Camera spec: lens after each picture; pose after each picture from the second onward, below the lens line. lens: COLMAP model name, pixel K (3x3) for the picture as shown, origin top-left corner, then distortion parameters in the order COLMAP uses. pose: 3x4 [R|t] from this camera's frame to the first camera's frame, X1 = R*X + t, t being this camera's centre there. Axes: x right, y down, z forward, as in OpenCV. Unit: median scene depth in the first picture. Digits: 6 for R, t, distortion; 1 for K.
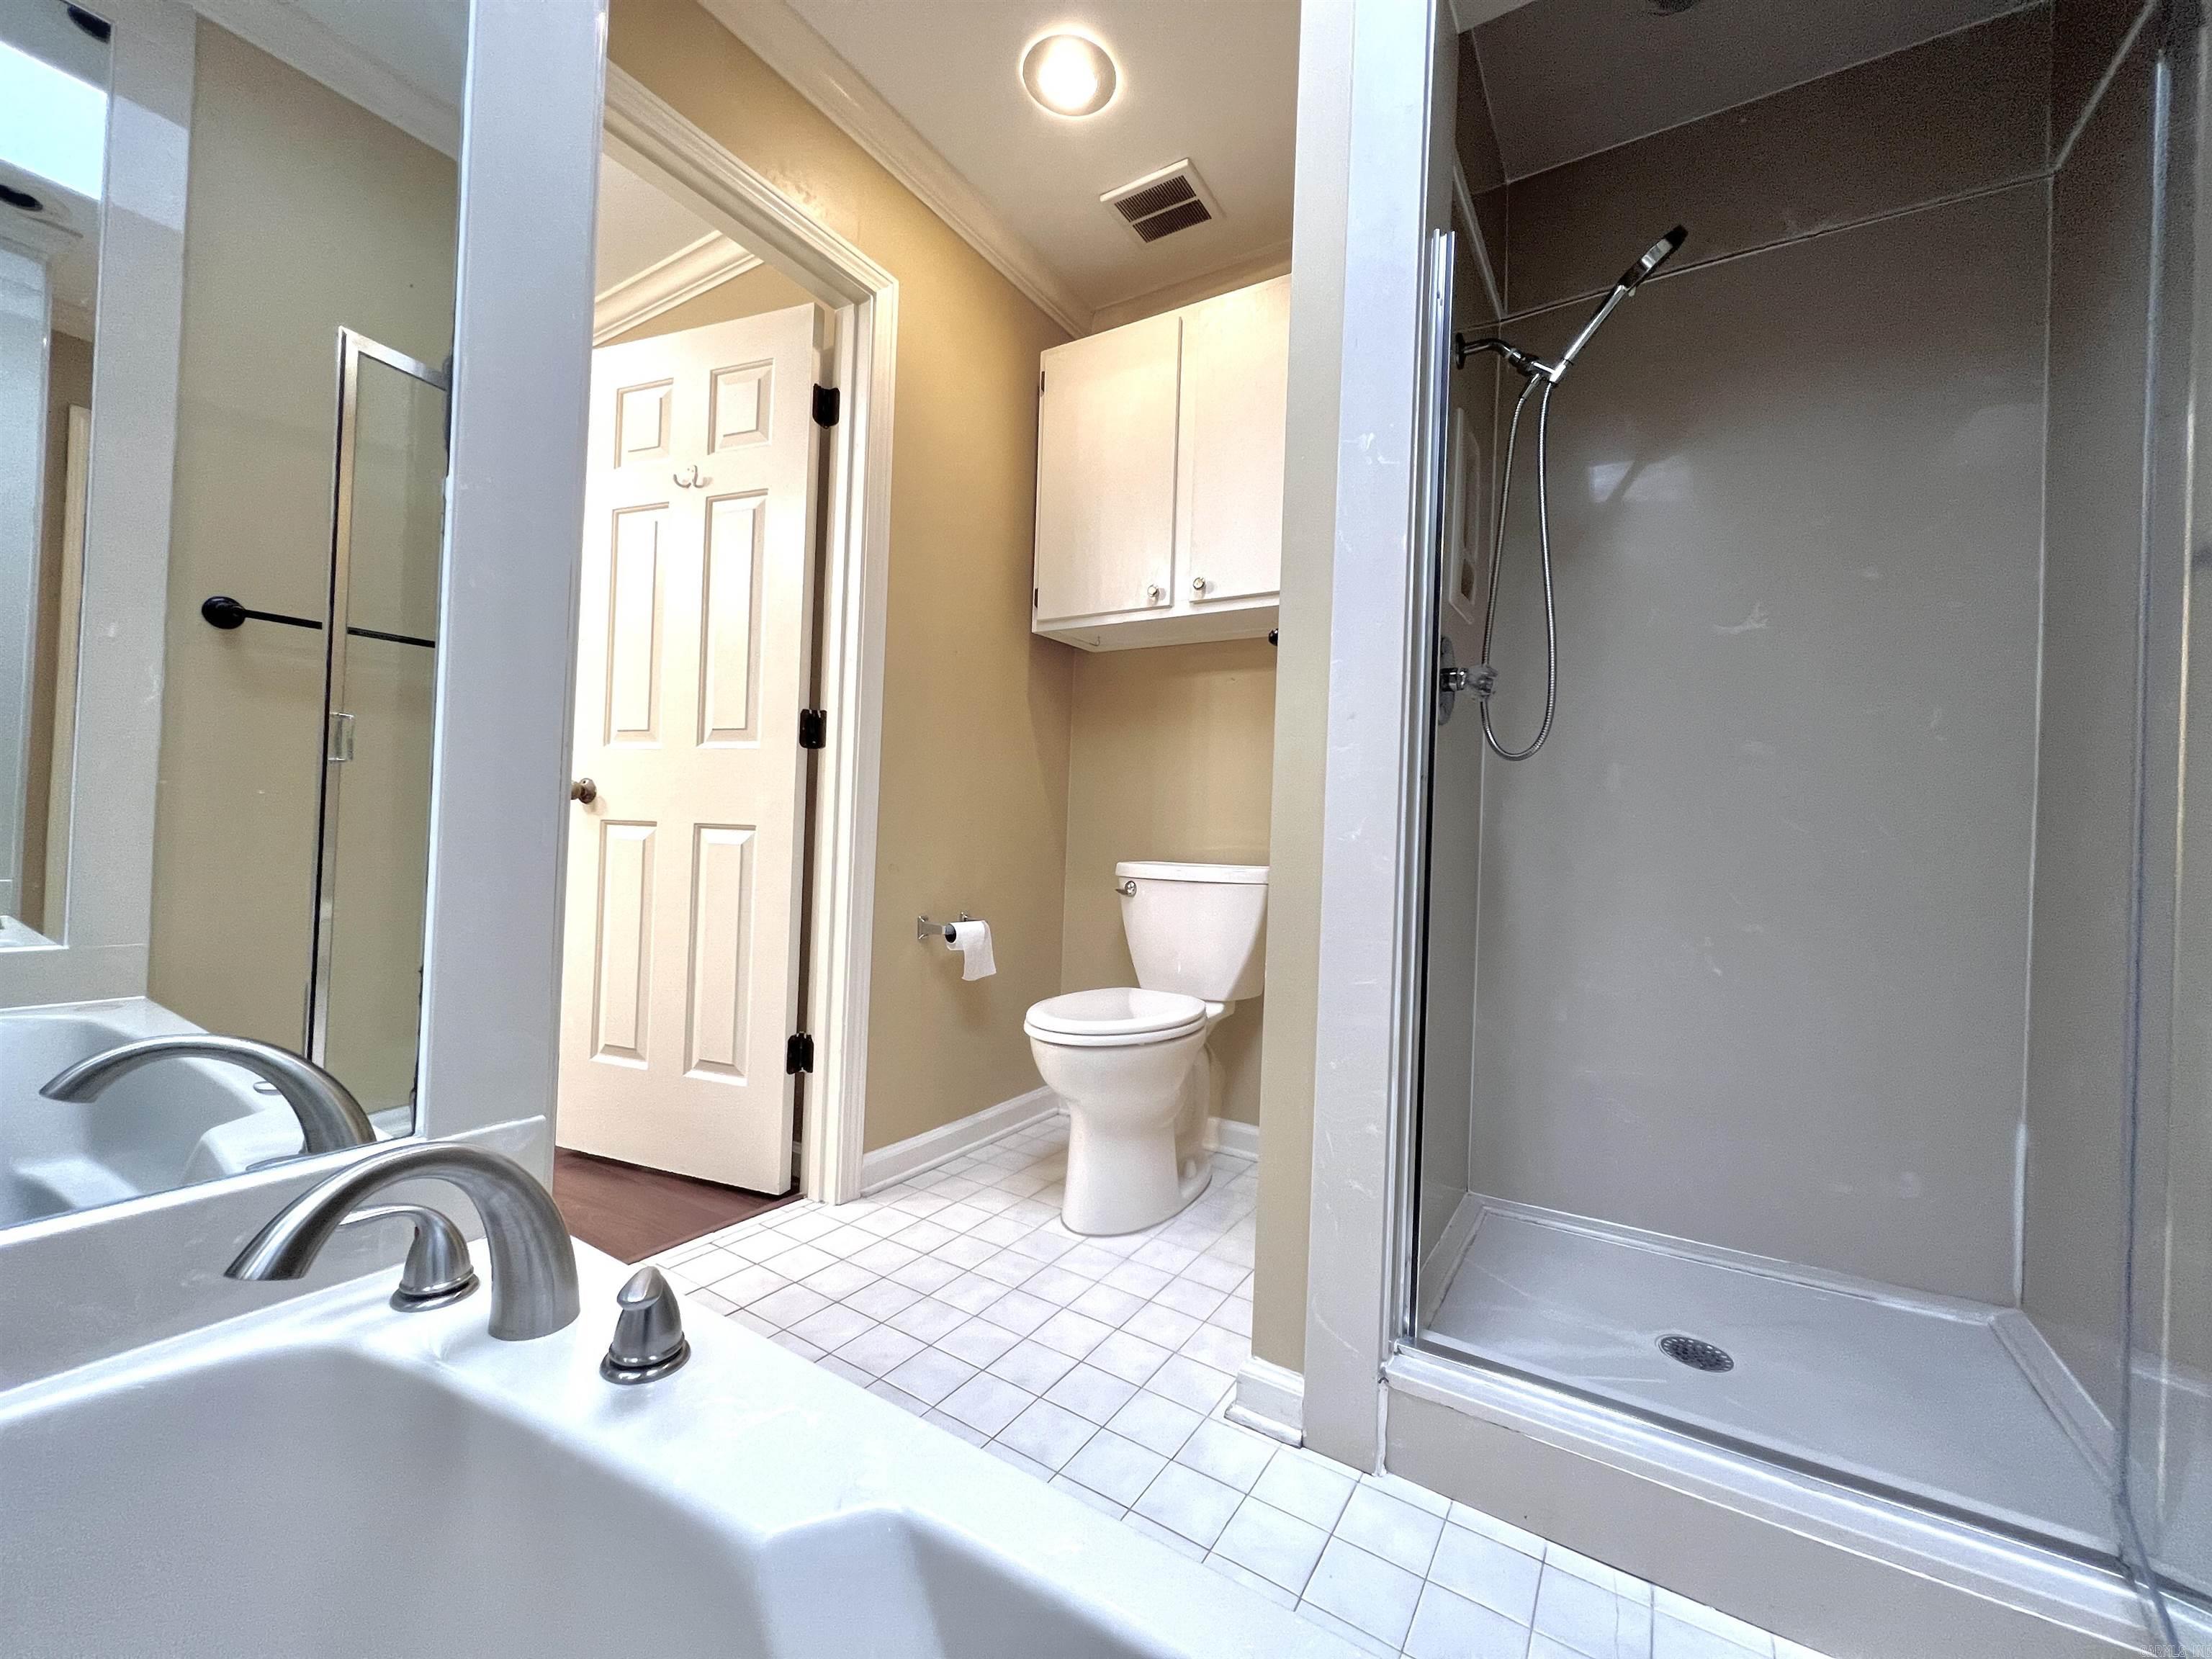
lens RADIAL K [[888.1, 0, 1102.8], [0, 888.1, 818.7], [0, 0, 1]] dist [-0.000457, 0.000263]
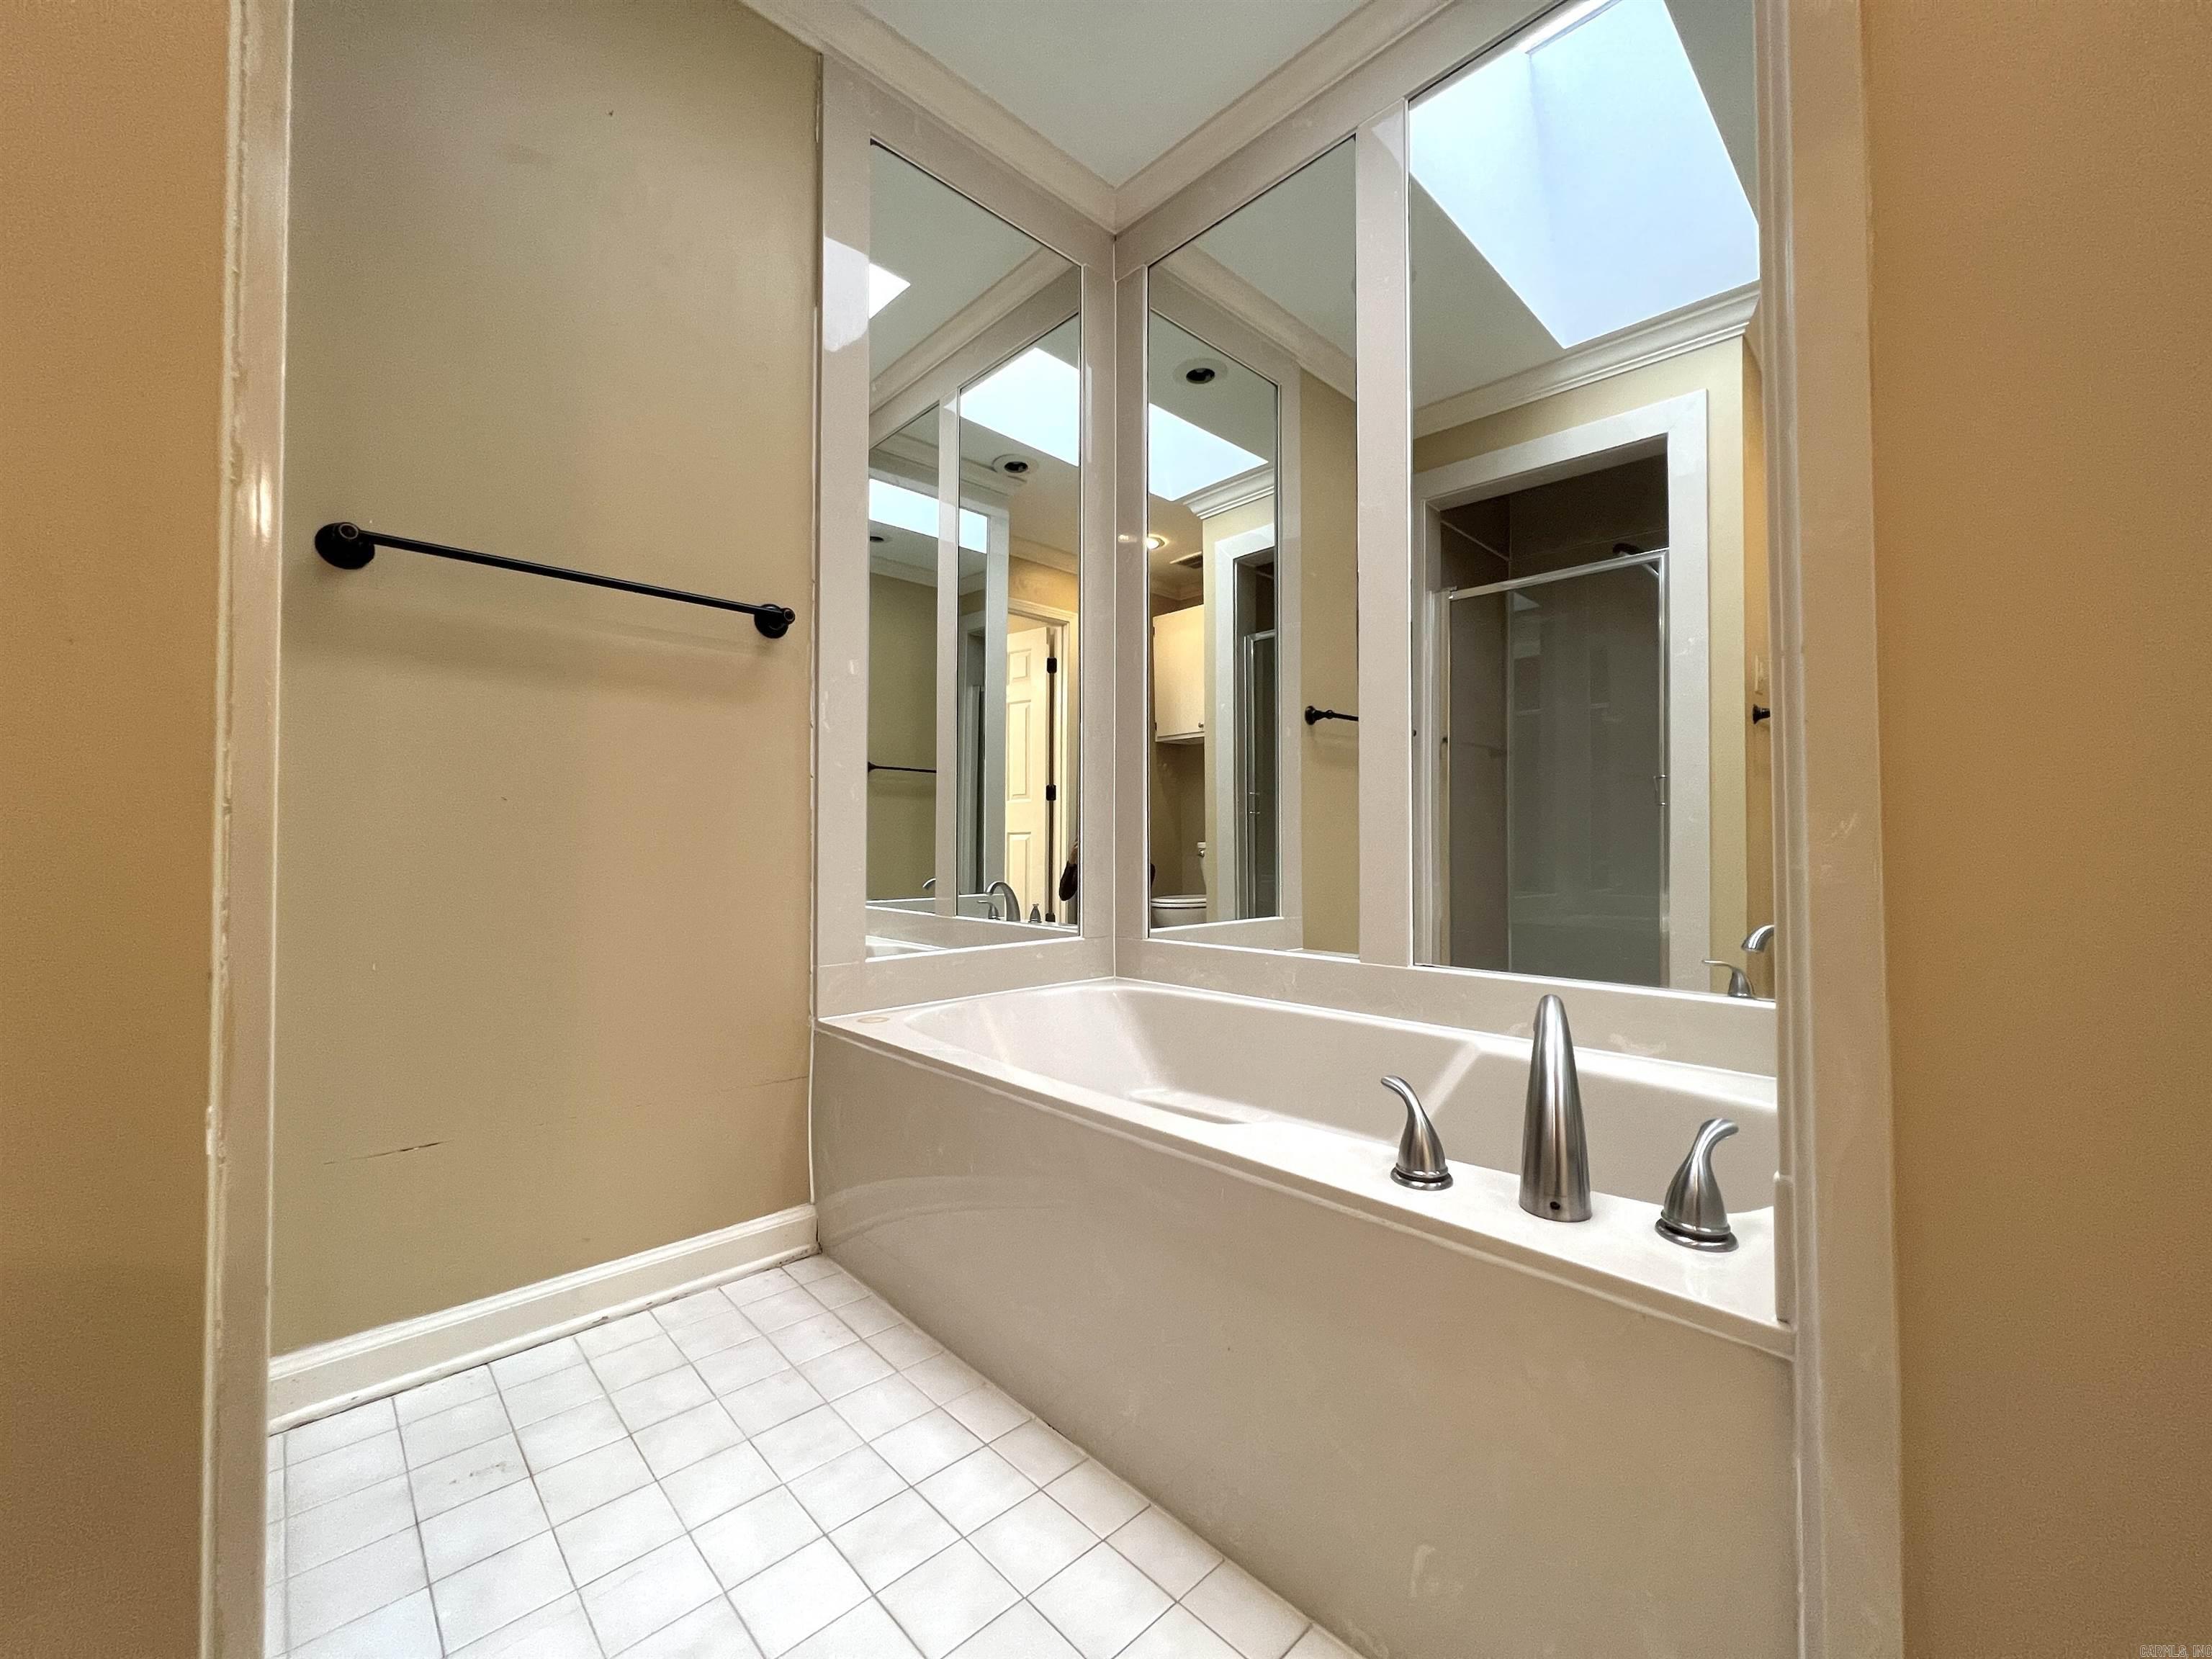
lens RADIAL K [[888.1, 0, 1112.1], [0, 888.1, 831.3], [0, 0, 1]] dist [-0.000457, 0.000263]
pose [[0.971320, -0.036003, -0.235035, 0.428294], [0.034030, 0.999343, -0.012444, 0.044043], [0.235329, 0.004089, 0.971907, -1.402028]]
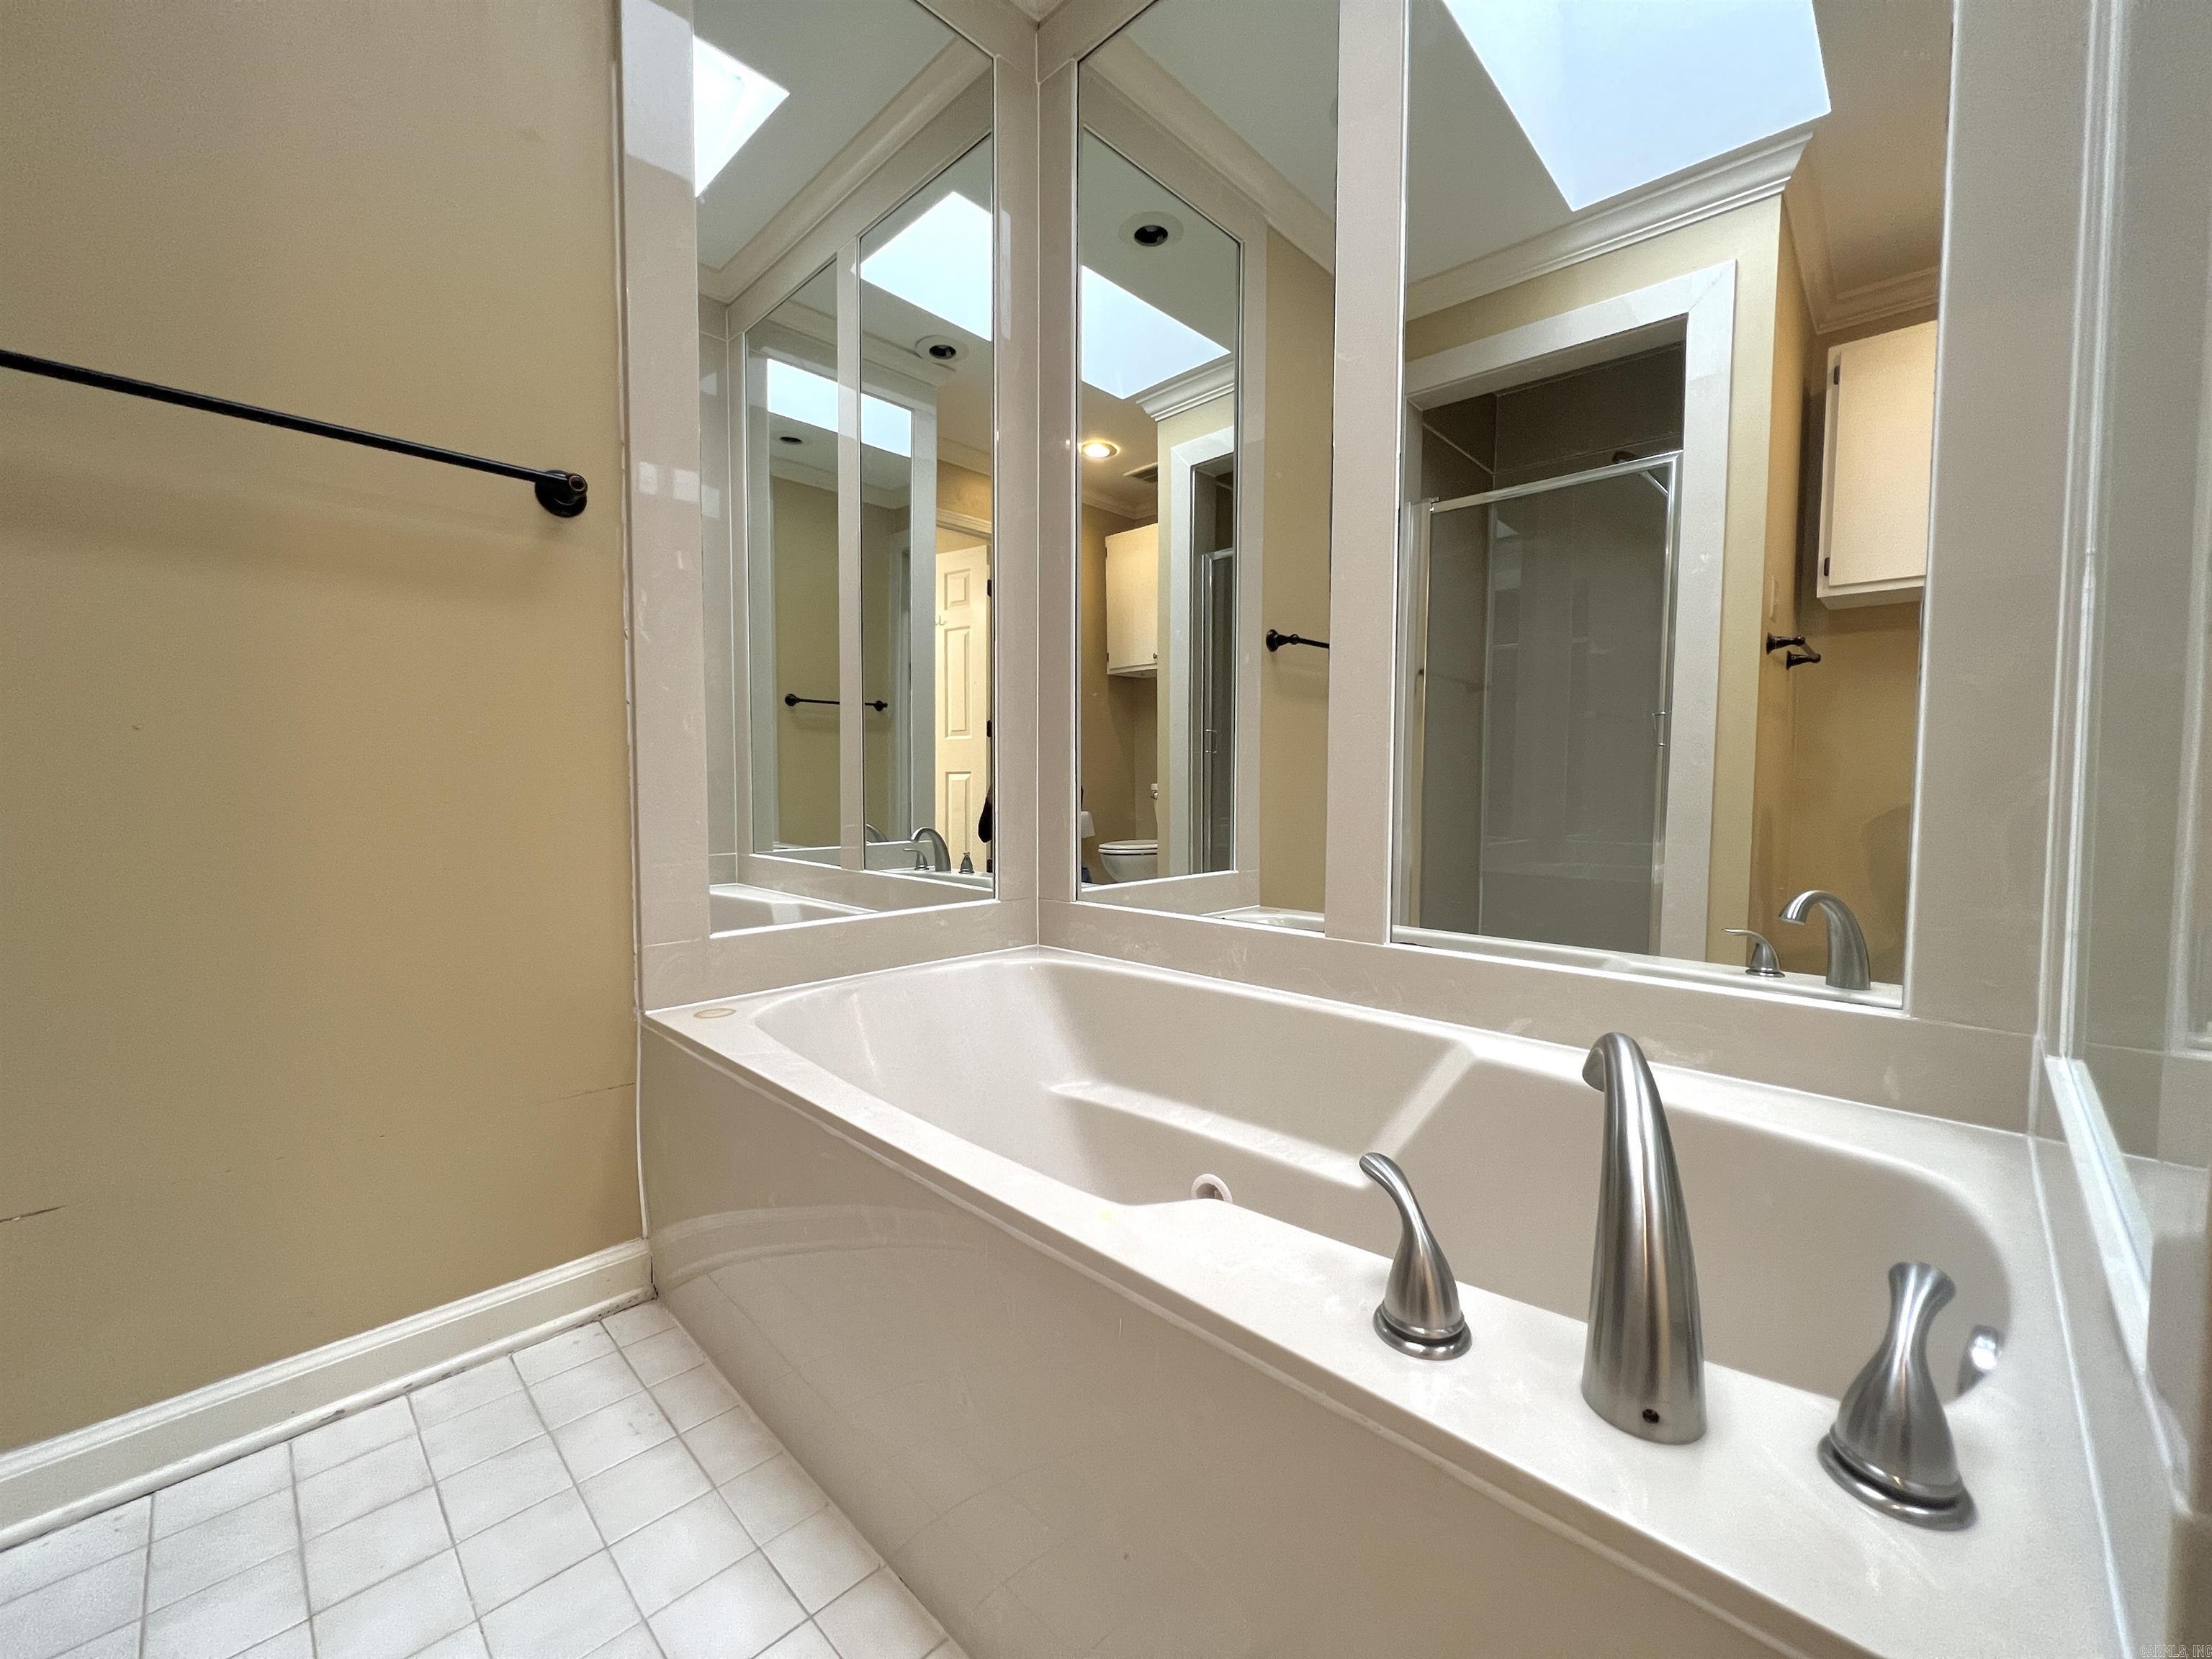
lens RADIAL K [[888.1, 0, 1108.9], [0, 888.1, 829.2], [0, 0, 1]] dist [-0.000457, 0.000263]
pose [[0.979387, -0.018561, -0.201140, 0.430244], [0.030436, 0.997961, 0.056105, 0.038274], [0.199688, -0.061070, 0.977955, -1.216294]]
